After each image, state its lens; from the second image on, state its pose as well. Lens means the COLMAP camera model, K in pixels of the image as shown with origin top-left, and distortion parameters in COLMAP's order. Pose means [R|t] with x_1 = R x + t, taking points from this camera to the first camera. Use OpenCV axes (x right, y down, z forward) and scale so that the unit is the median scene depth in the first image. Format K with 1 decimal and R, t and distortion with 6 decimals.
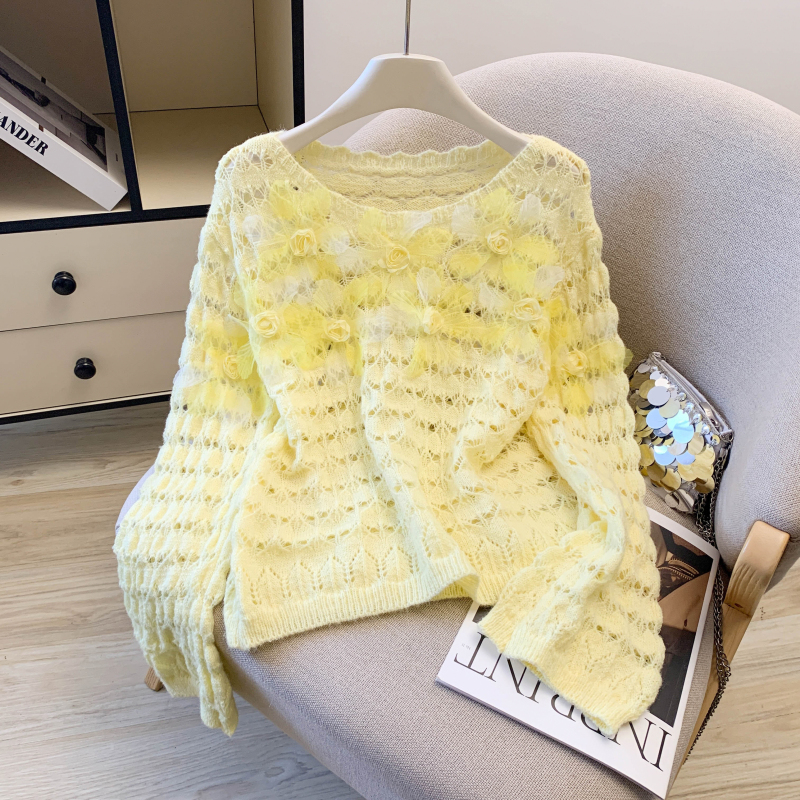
lens RADIAL K [[957.1, 0, 400.0], [0, 957.1, 400.0], [0, 0, 1]] dist [0.012015, 0.004099]
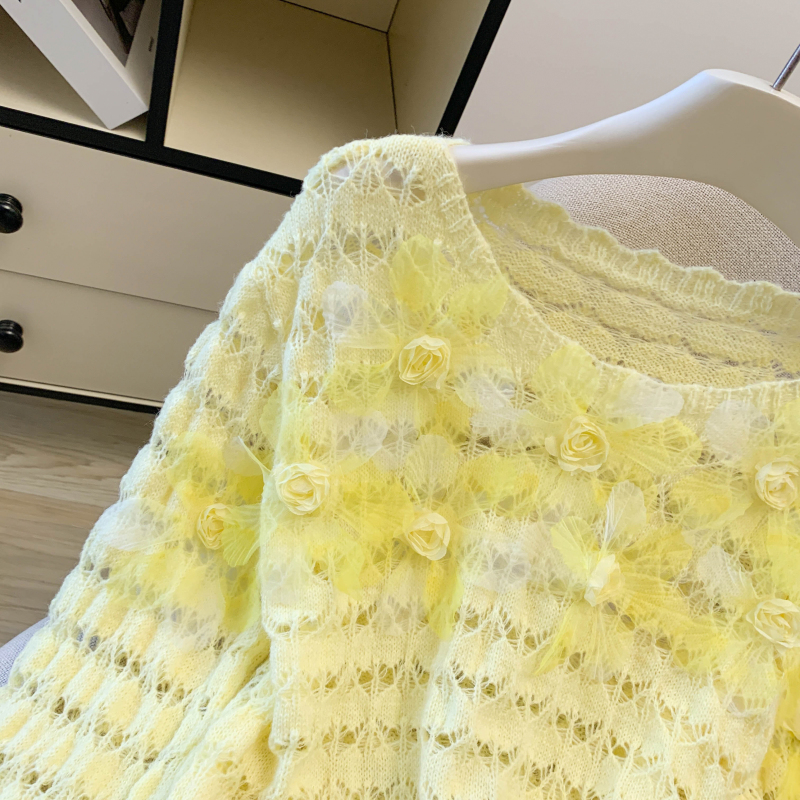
lens RADIAL K [[957.1, 0, 400.0], [0, 957.1, 400.0], [0, 0, 1]] dist [0.012015, 0.004099]
pose [[0.941428, 0.334438, 0.043180, -0.117259], [-0.336569, 0.939808, 0.059011, -0.155761], [-0.020845, -0.070088, 0.997323, 0.446664]]
